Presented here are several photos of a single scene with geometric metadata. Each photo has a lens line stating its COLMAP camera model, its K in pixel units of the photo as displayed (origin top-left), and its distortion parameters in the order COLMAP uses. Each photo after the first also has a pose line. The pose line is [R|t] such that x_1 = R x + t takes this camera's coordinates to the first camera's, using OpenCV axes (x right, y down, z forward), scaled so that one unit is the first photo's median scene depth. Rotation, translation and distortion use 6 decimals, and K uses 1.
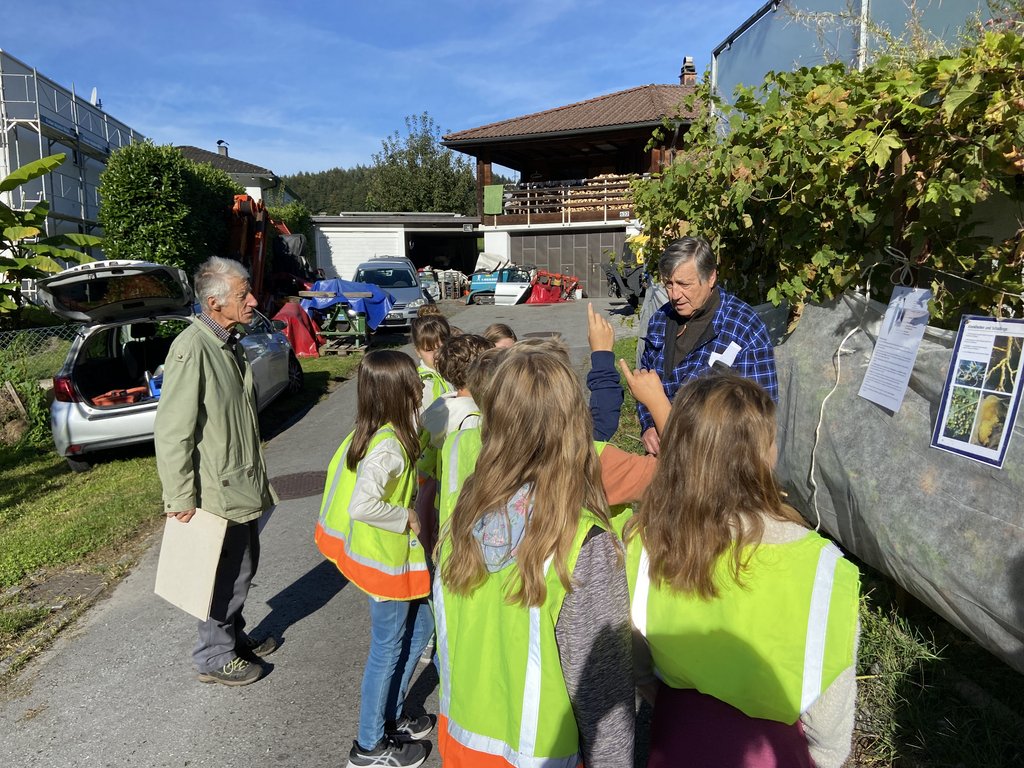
lens RADIAL K [[800.0, 0, 514.5], [0, 800.0, 387.8], [0, 0, 1]] dist [0.092024, -0.100668]
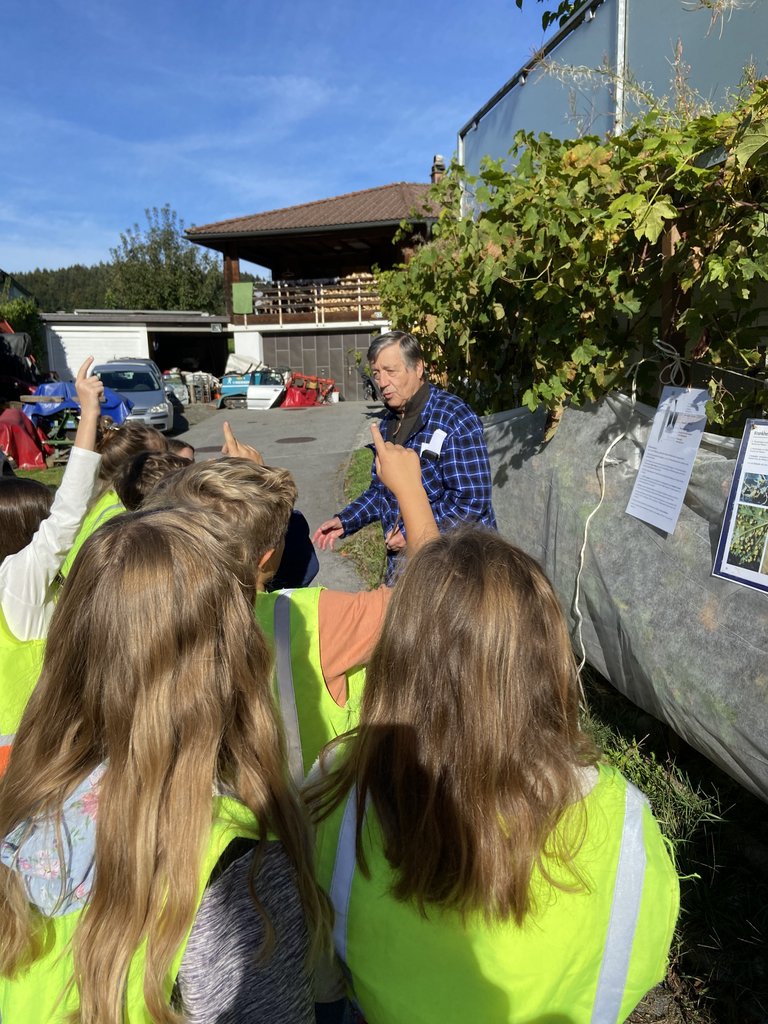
lens RADIAL K [[800.0, 0, 386.1], [0, 800.0, 511.3], [0, 0, 1]] dist [0.092024, -0.100668]
pose [[0.990548, -0.028346, 0.134208, 0.046526], [0.024973, 0.999330, 0.026752, -0.018866], [-0.134876, -0.023147, 0.990592, 0.155569]]
